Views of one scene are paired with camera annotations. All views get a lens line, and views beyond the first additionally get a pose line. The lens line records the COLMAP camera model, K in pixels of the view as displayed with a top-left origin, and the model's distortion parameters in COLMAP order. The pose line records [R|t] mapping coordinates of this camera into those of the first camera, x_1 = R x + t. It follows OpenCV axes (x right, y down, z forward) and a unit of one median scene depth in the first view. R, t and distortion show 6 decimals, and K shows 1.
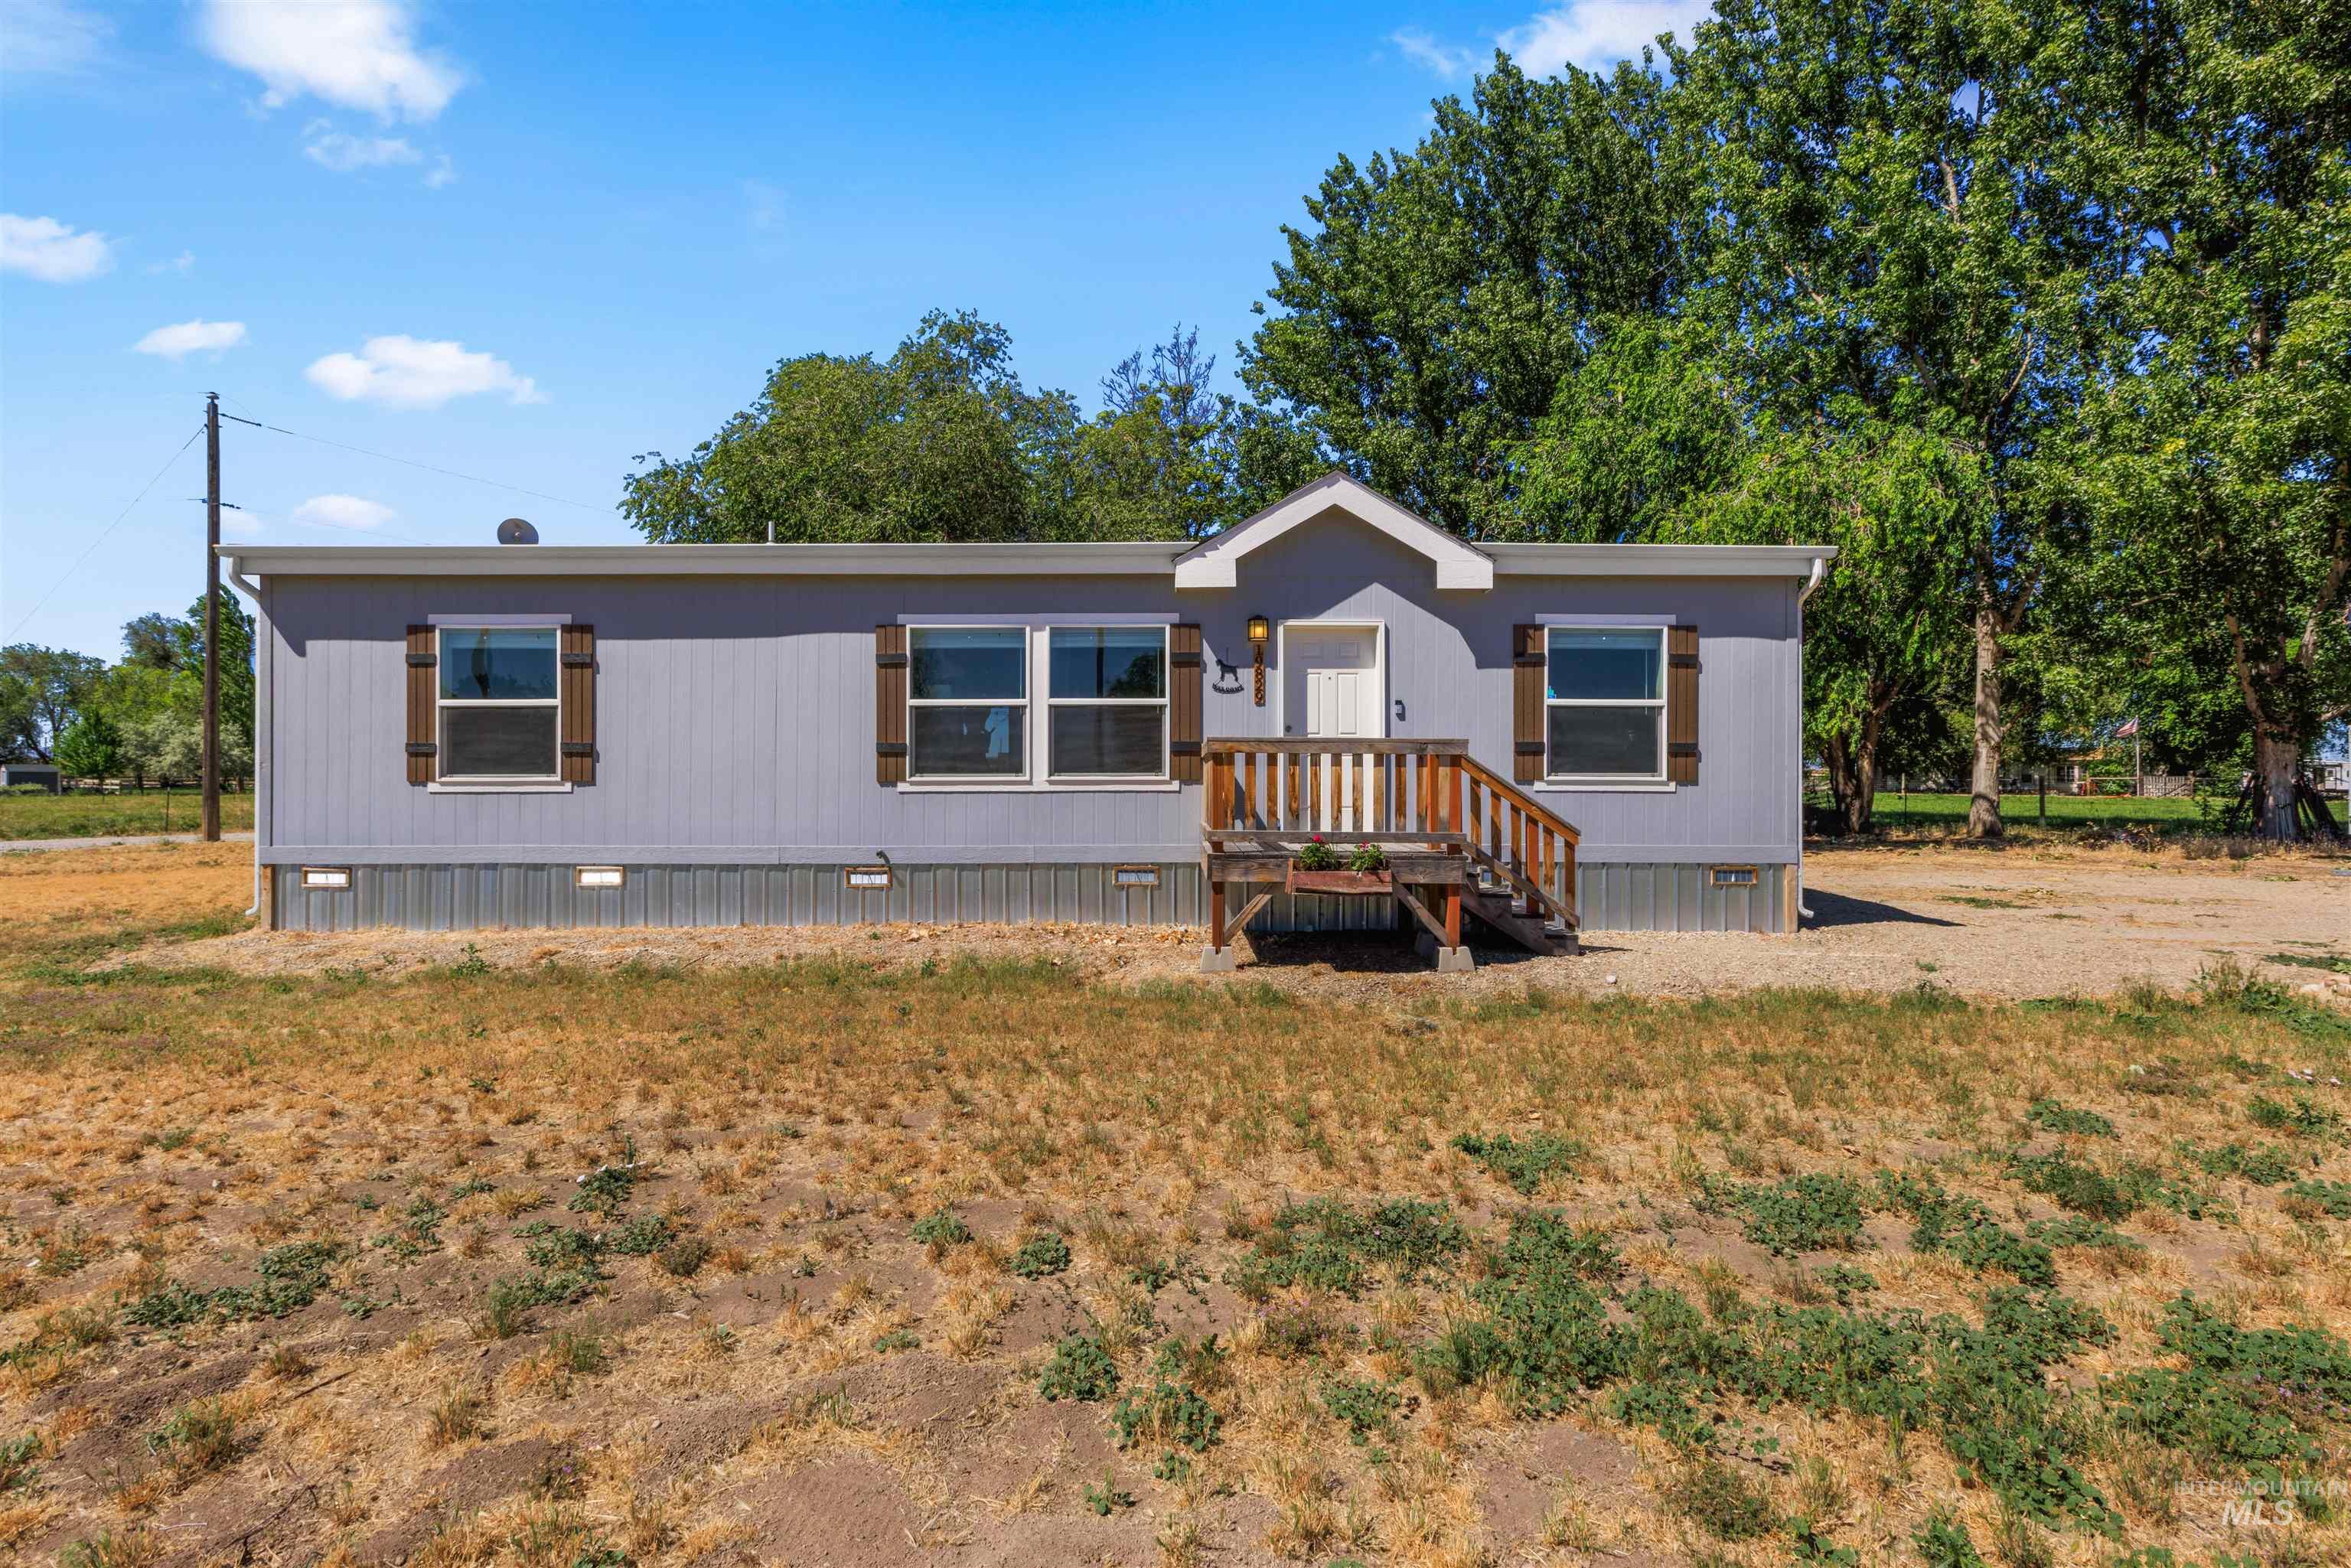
lens RADIAL K [[1057.0, 0, 1246.1], [0, 1057.0, 778.8], [0, 0, 1]] dist [-0.004164, 0.000790]
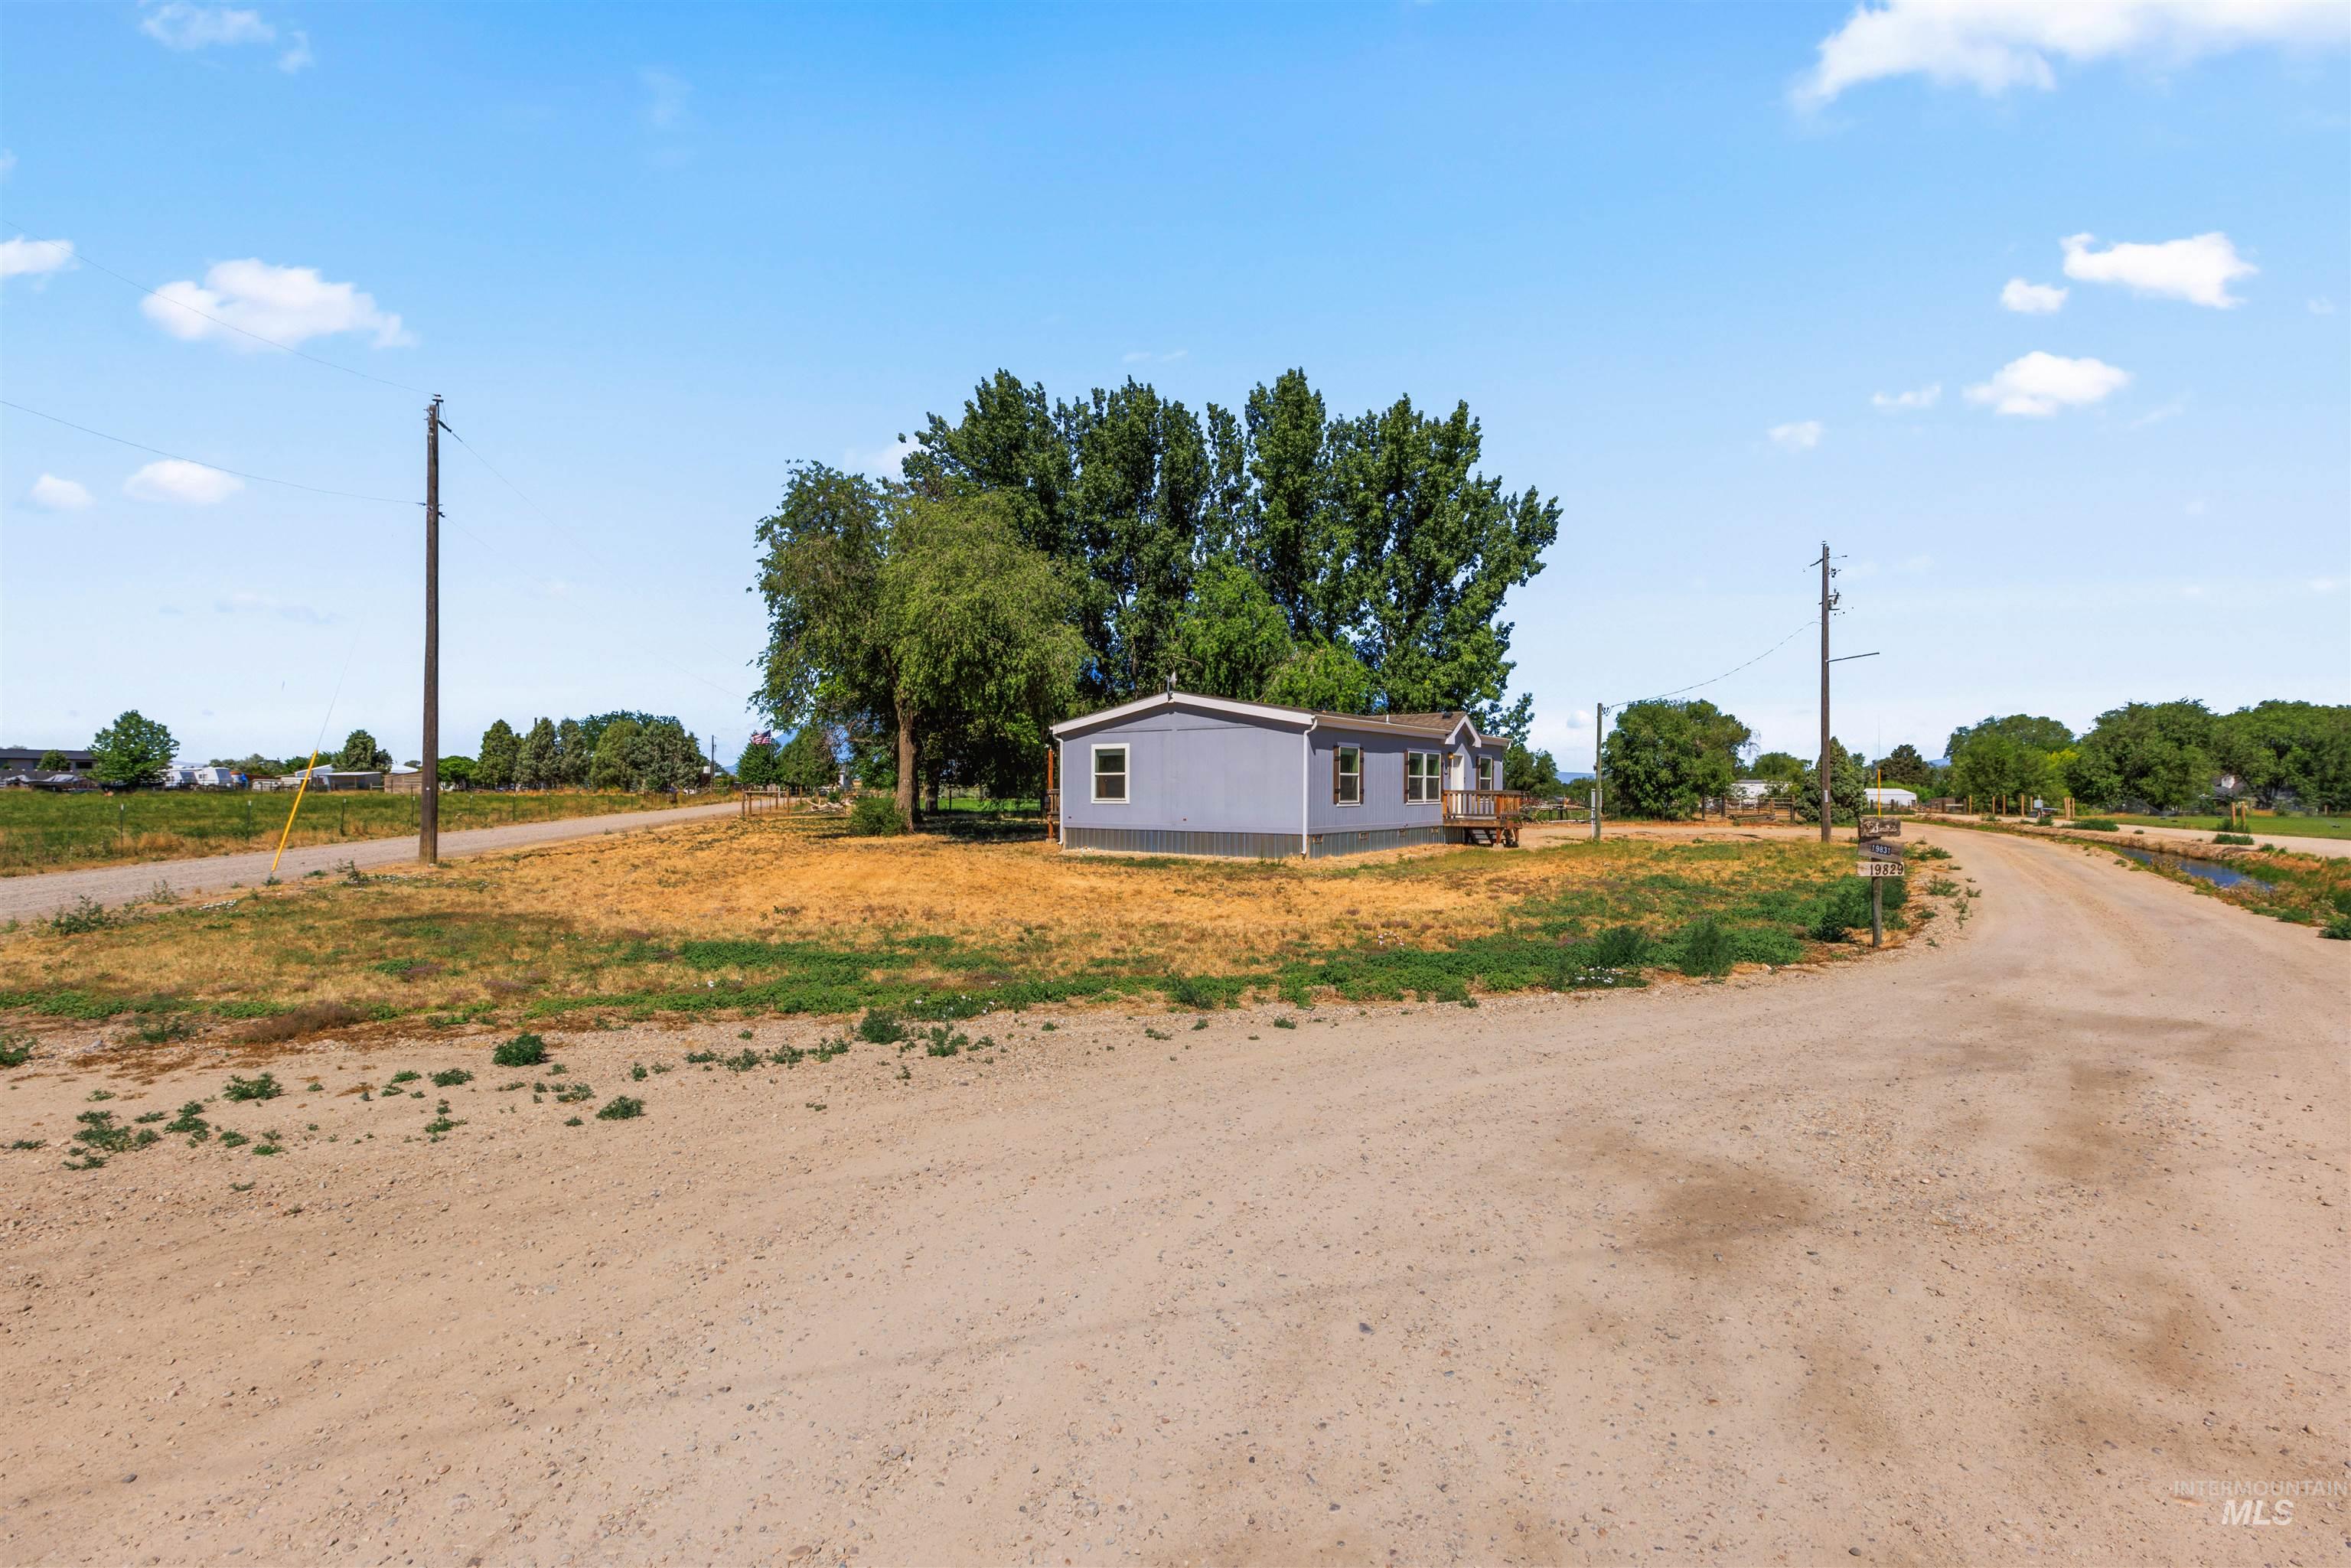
lens RADIAL K [[1057.0, 0, 1173.2], [0, 1057.0, 792.5], [0, 0, 1]] dist [-0.004164, 0.000790]
pose [[0.588958, 0.000828, 0.808163, -3.231921], [-0.004550, 0.999987, 0.002291, -0.027395], [-0.808151, -0.005027, 0.588954, -0.268819]]
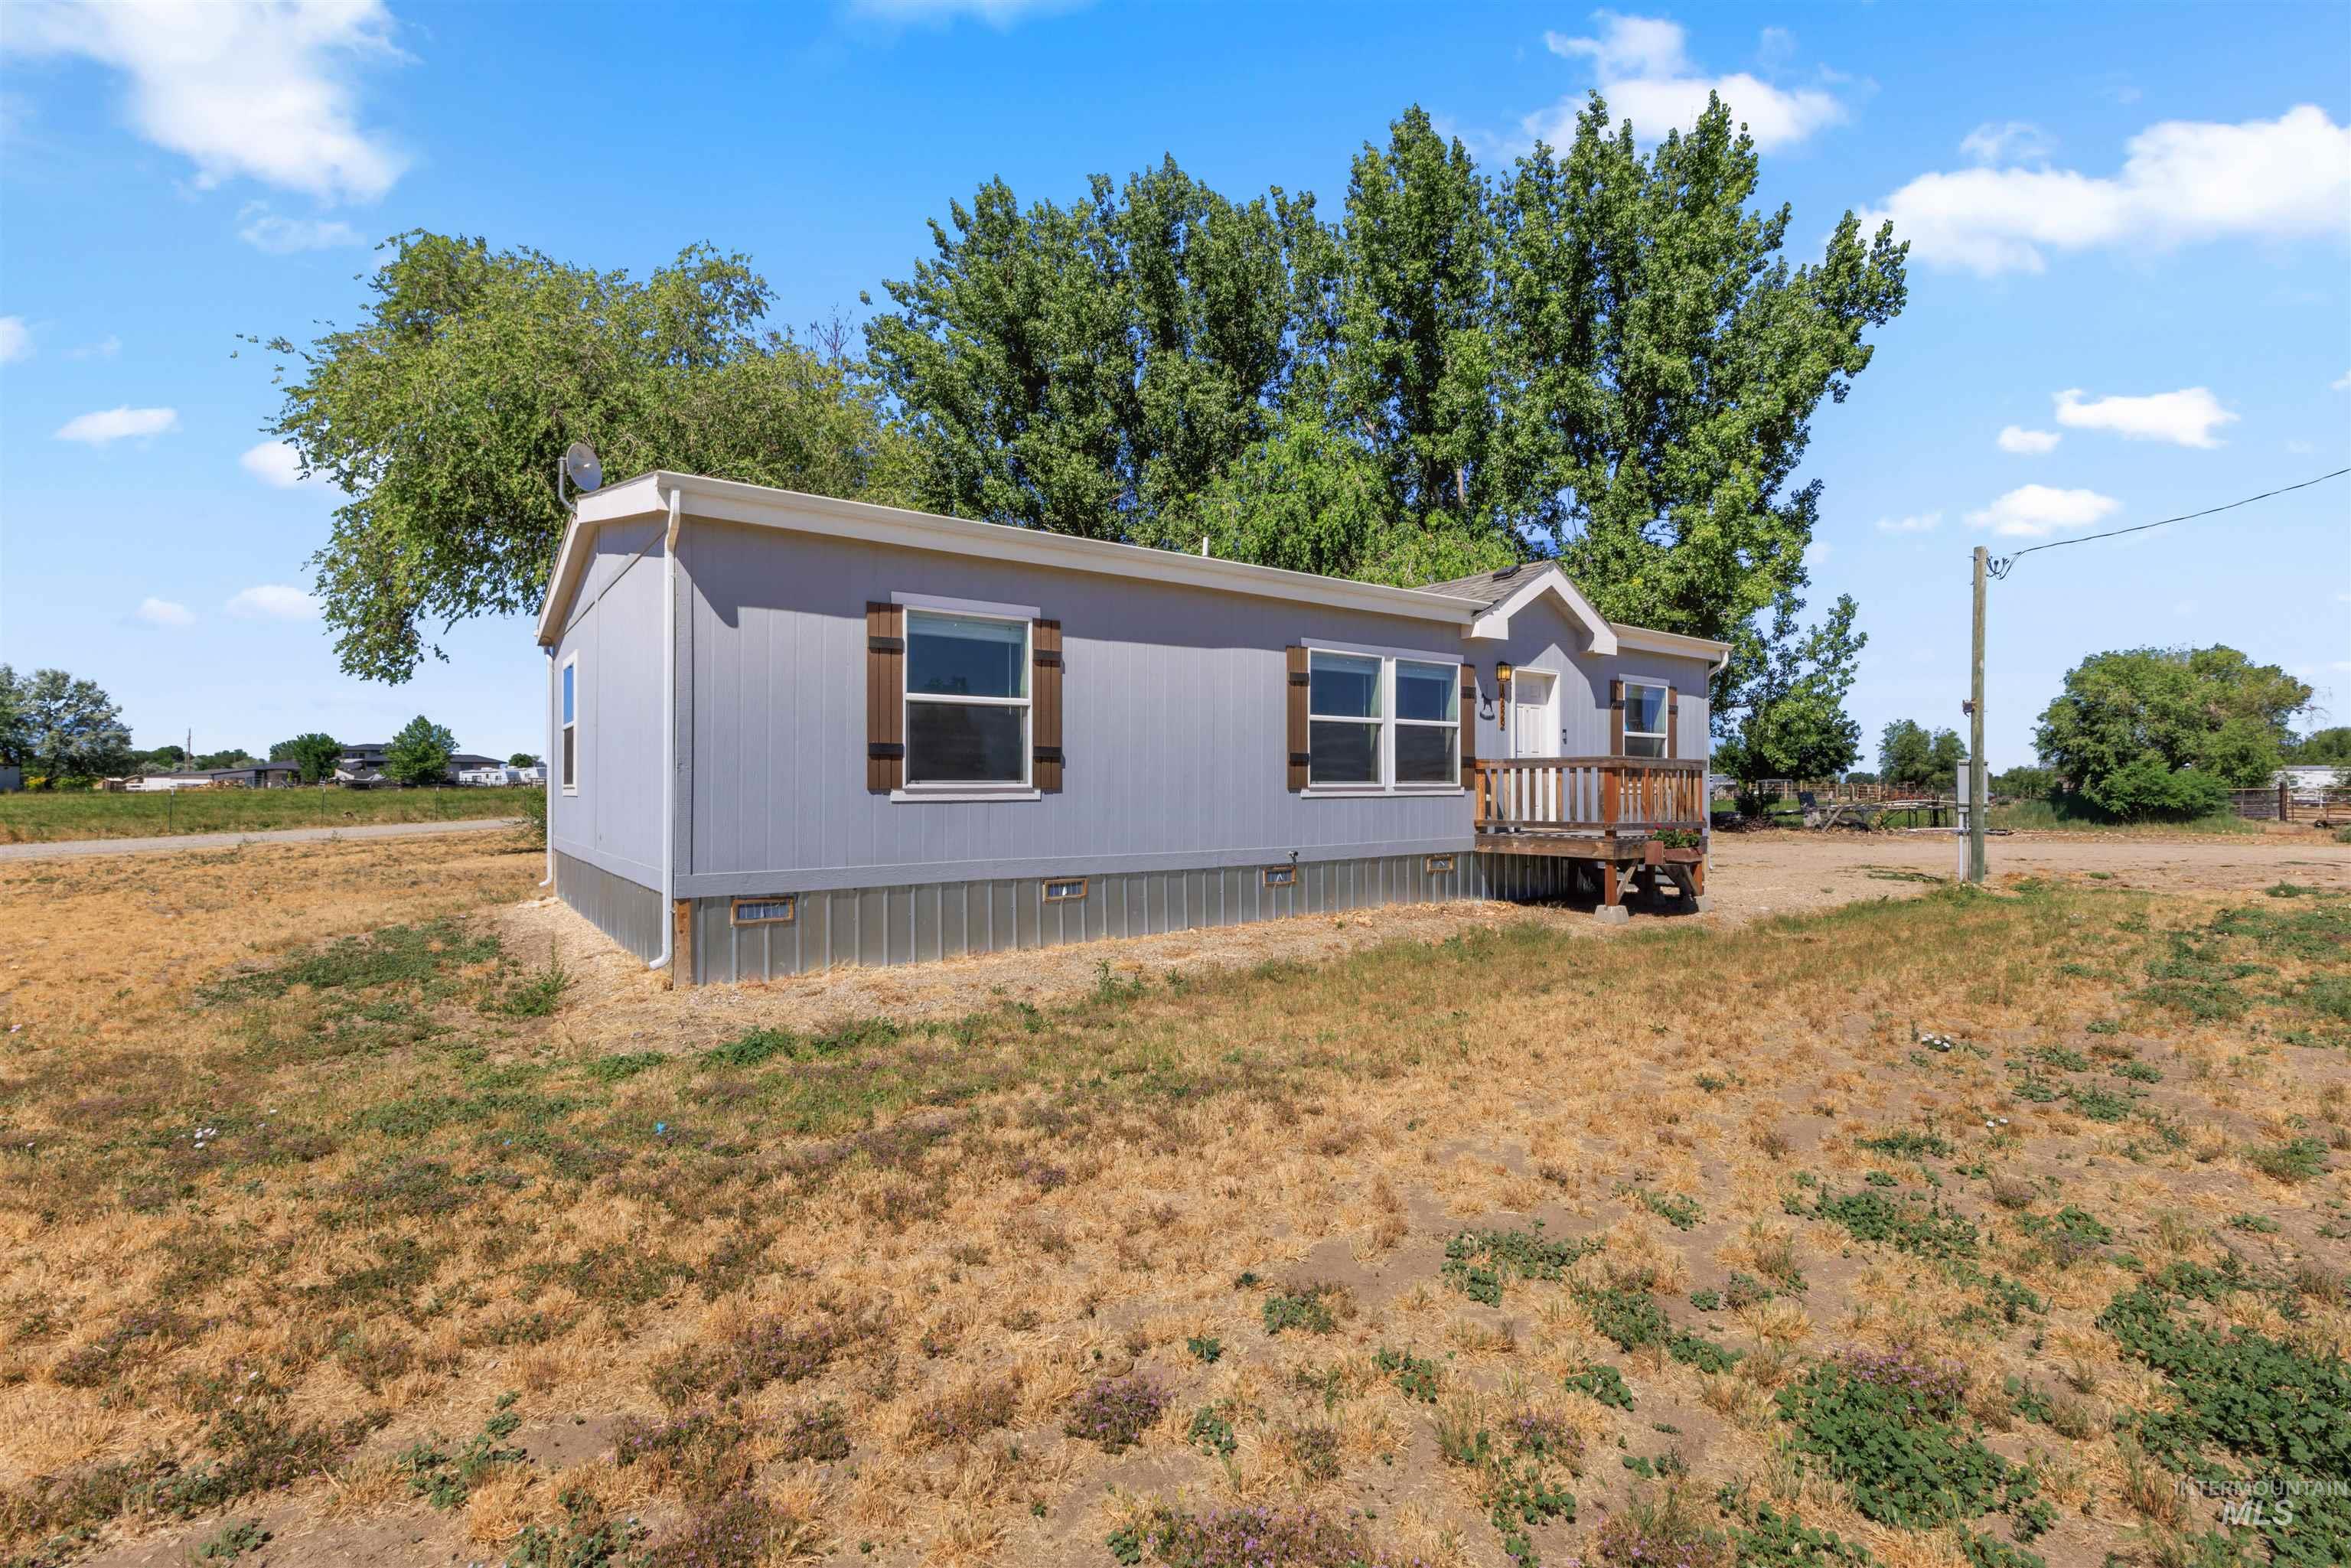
lens RADIAL K [[1057.0, 0, 1178.3], [0, 1057.0, 778.2], [0, 0, 1]] dist [-0.004164, 0.000790]
pose [[0.805958, 0.005133, 0.591951, -1.090154], [-0.001030, 0.999973, -0.007269, 0.000559], [-0.591972, 0.005249, 0.805941, 0.181782]]
